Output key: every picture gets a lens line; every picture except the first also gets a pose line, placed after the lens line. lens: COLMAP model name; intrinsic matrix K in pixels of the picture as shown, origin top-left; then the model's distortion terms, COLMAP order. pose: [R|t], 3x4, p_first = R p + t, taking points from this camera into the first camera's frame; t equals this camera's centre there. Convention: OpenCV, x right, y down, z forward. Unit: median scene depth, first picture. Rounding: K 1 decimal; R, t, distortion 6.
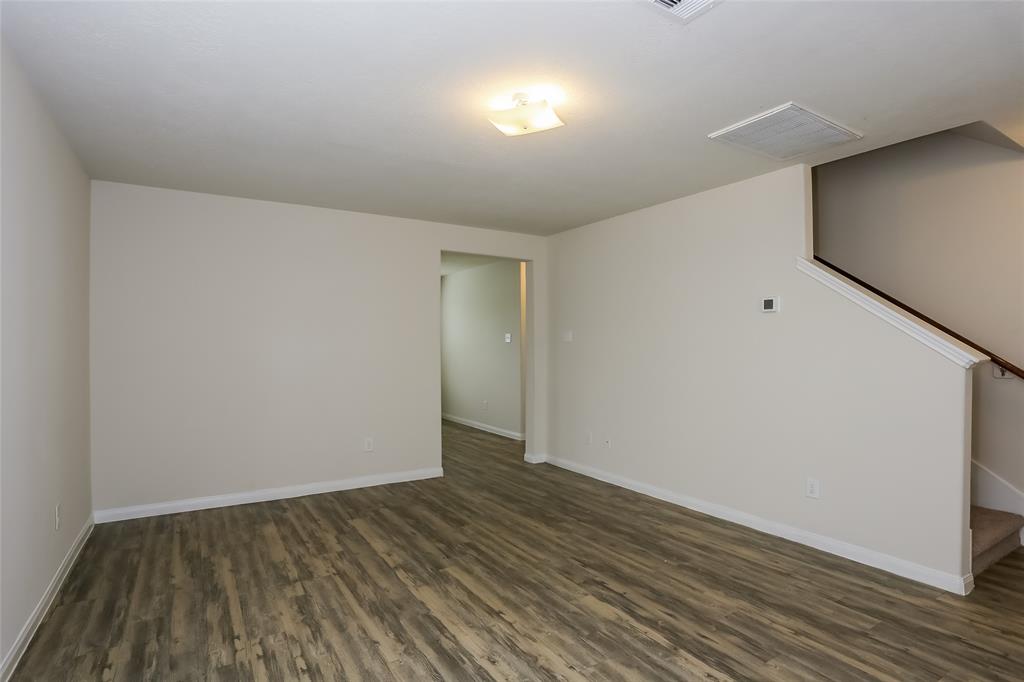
lens RADIAL K [[512.9, 0, 512.2], [0, 512.9, 342.9], [0, 0, 1]] dist [-0.004186, 0.001278]
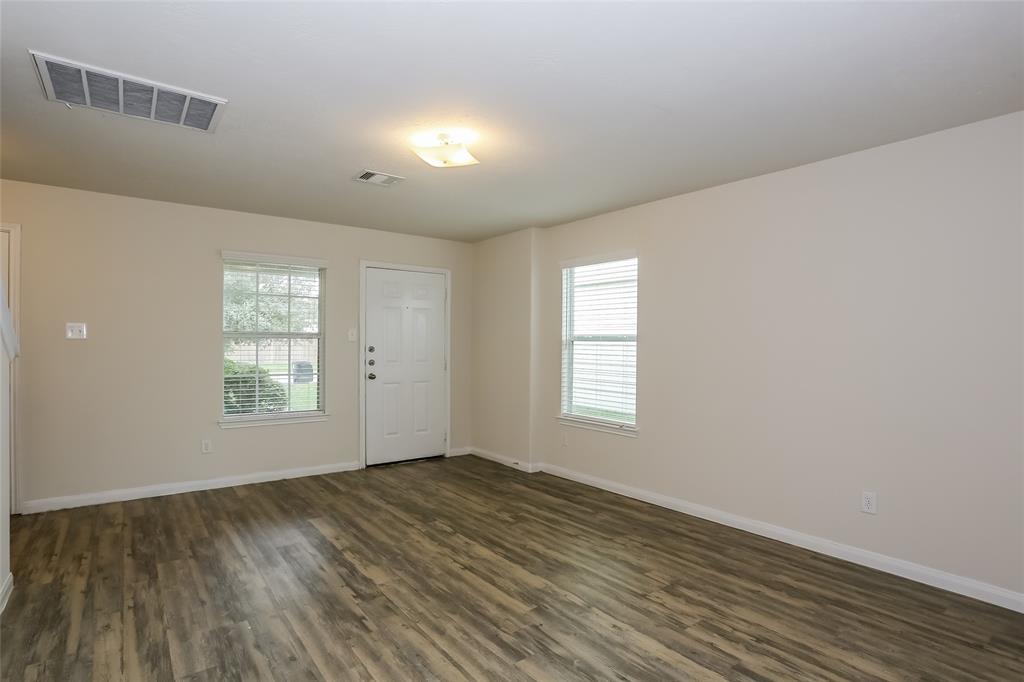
lens RADIAL K [[512.9, 0, 508.1], [0, 512.9, 343.8], [0, 0, 1]] dist [-0.004186, 0.001278]
pose [[-0.996142, -0.004685, -0.087635, -0.017506], [-0.004833, 0.999987, 0.001477, -0.000408], [0.087627, 0.001895, -0.996152, 1.961819]]
